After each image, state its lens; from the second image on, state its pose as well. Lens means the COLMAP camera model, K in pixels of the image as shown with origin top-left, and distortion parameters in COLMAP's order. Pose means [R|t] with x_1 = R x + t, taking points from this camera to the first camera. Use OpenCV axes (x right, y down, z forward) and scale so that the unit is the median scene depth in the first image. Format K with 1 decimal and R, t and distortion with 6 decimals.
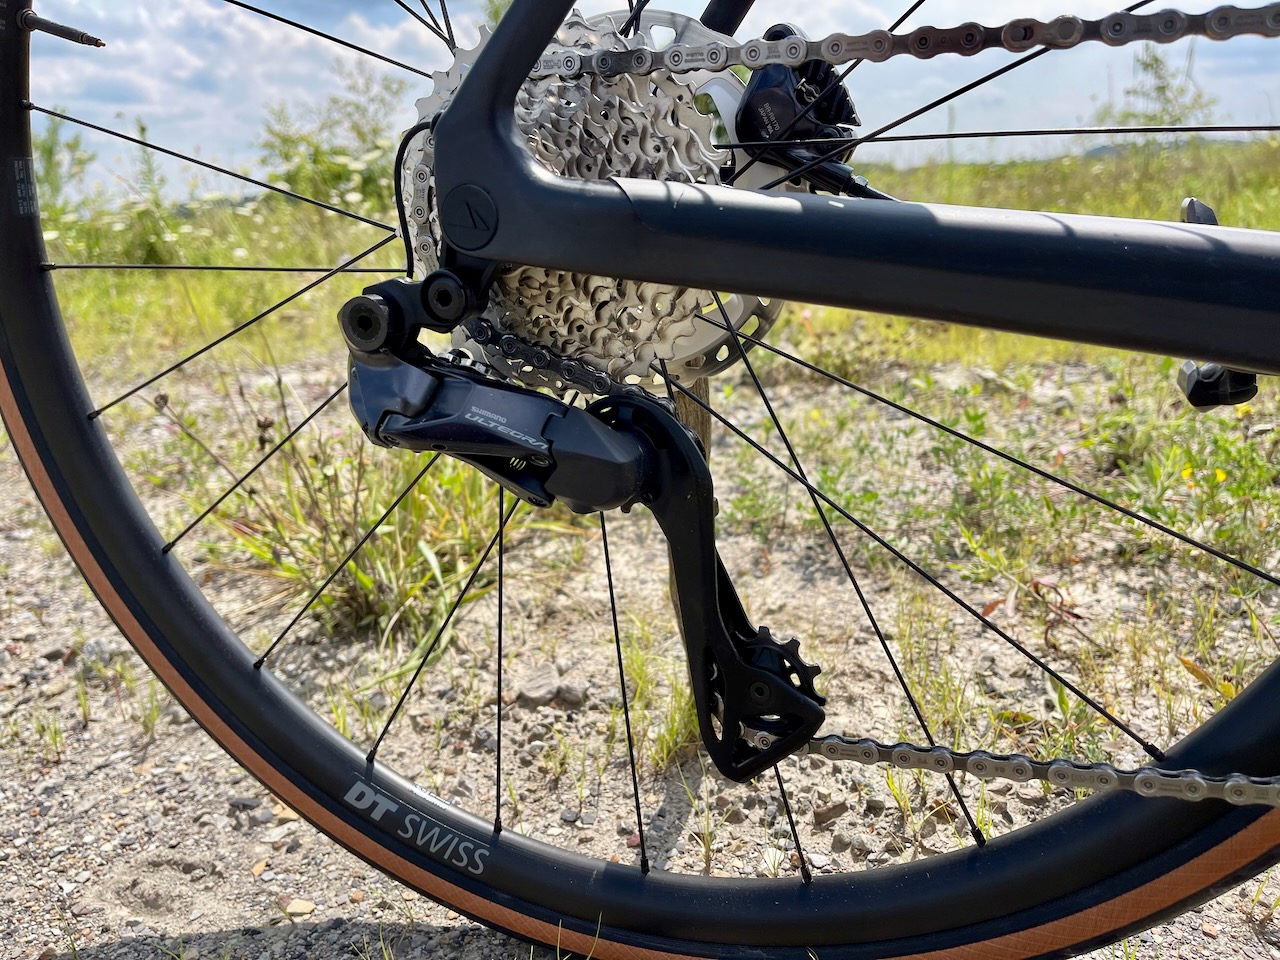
lens RADIAL K [[950.6, 0, 640.0], [0, 950.6, 480.0], [0, 0, 1]] dist [0.080010, -0.117576]
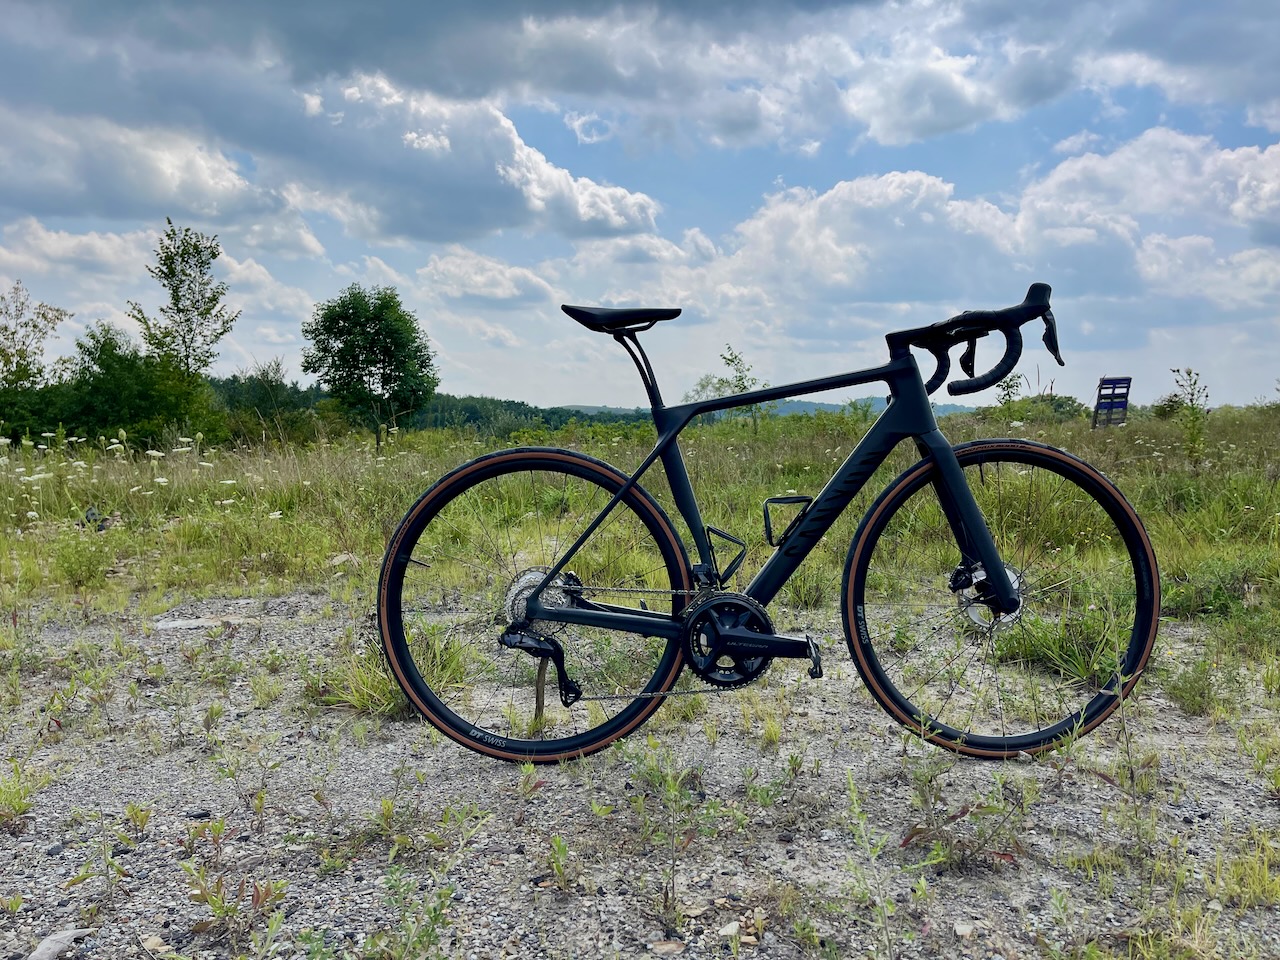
lens RADIAL K [[950.6, 0, 640.0], [0, 950.6, 480.0], [0, 0, 1]] dist [0.080010, -0.117576]
pose [[0.936535, 0.041604, 0.348096, -1.394244], [0.039688, 0.973968, -0.223185, 0.259243], [-0.348320, 0.222836, 0.910504, -4.219712]]
